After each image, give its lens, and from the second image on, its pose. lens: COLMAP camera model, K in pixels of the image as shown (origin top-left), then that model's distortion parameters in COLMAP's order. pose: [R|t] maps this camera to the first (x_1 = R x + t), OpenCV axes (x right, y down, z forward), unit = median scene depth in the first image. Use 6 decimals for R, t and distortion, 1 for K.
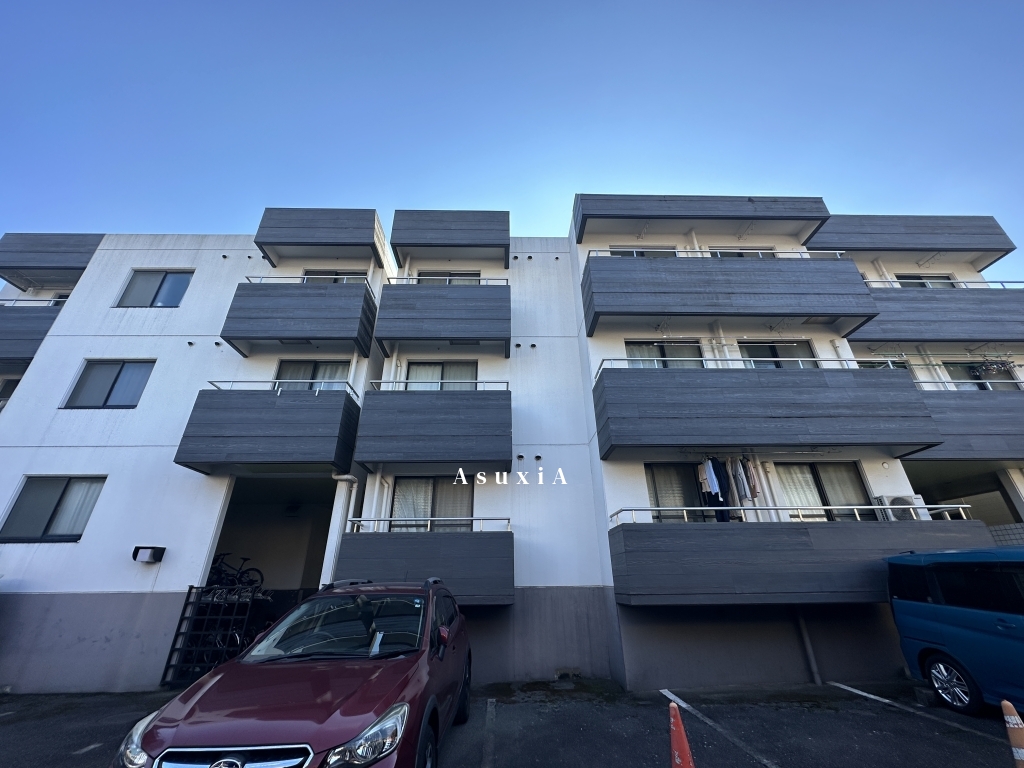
lens RADIAL K [[405.0, 0, 510.1], [0, 405.0, 384.4], [0, 0, 1]] dist [-0.004044, 0.000241]
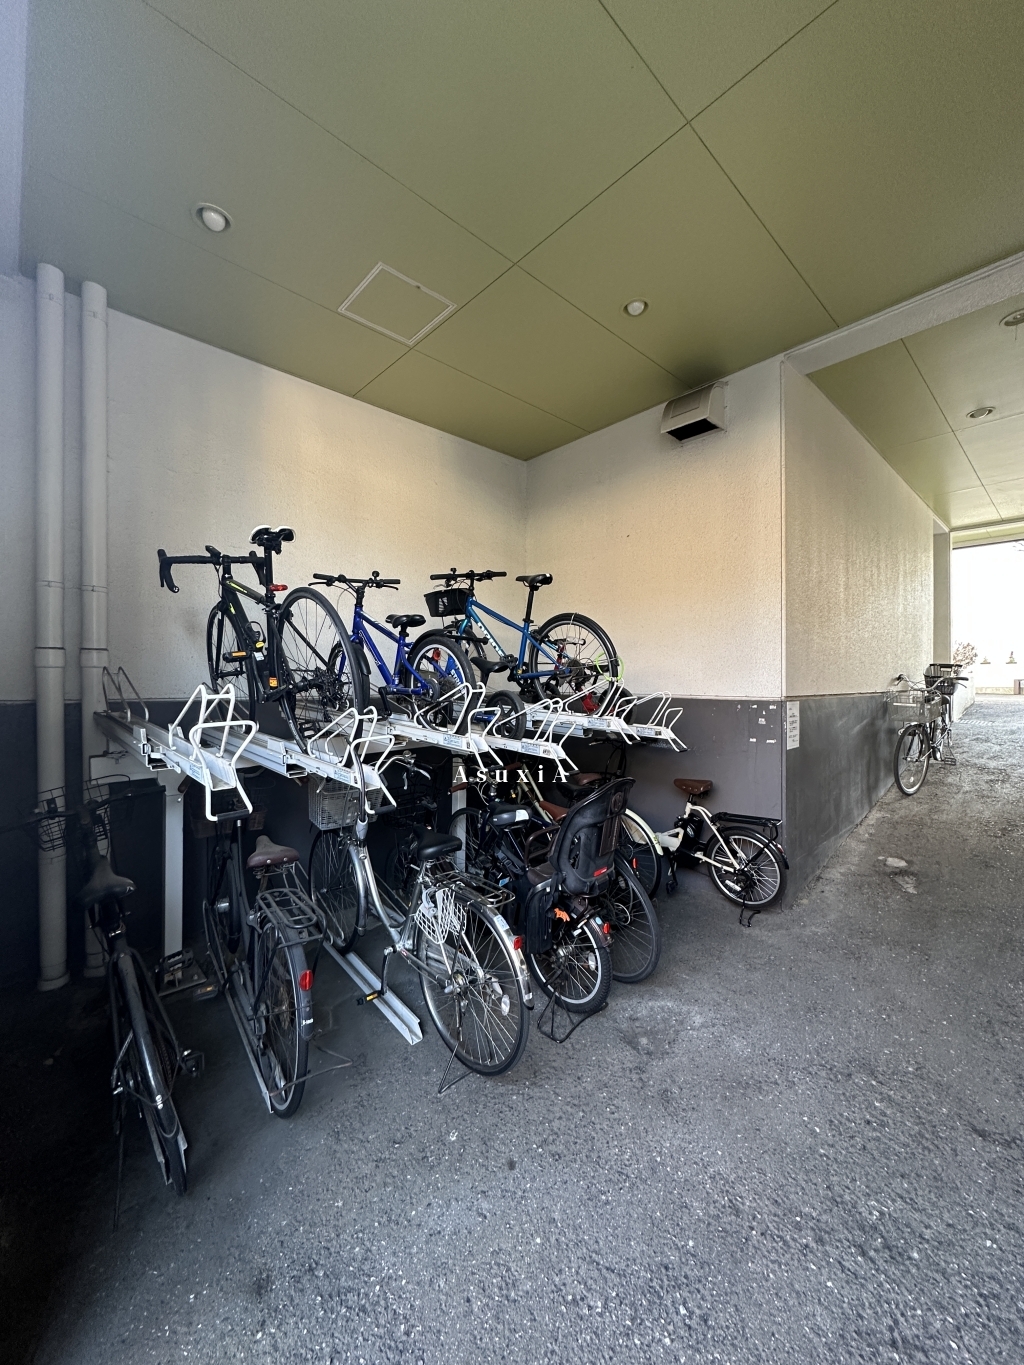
lens RADIAL K [[539.9, 0, 514.3], [0, 539.9, 686.3], [0, 0, 1]] dist [-0.004044, 0.000241]
pose [[0.657661, 0.004079, -0.753303, -0.426517], [0.326905, 0.899376, 0.290270, 0.393564], [0.678686, -0.437158, 0.590151, 0.782096]]
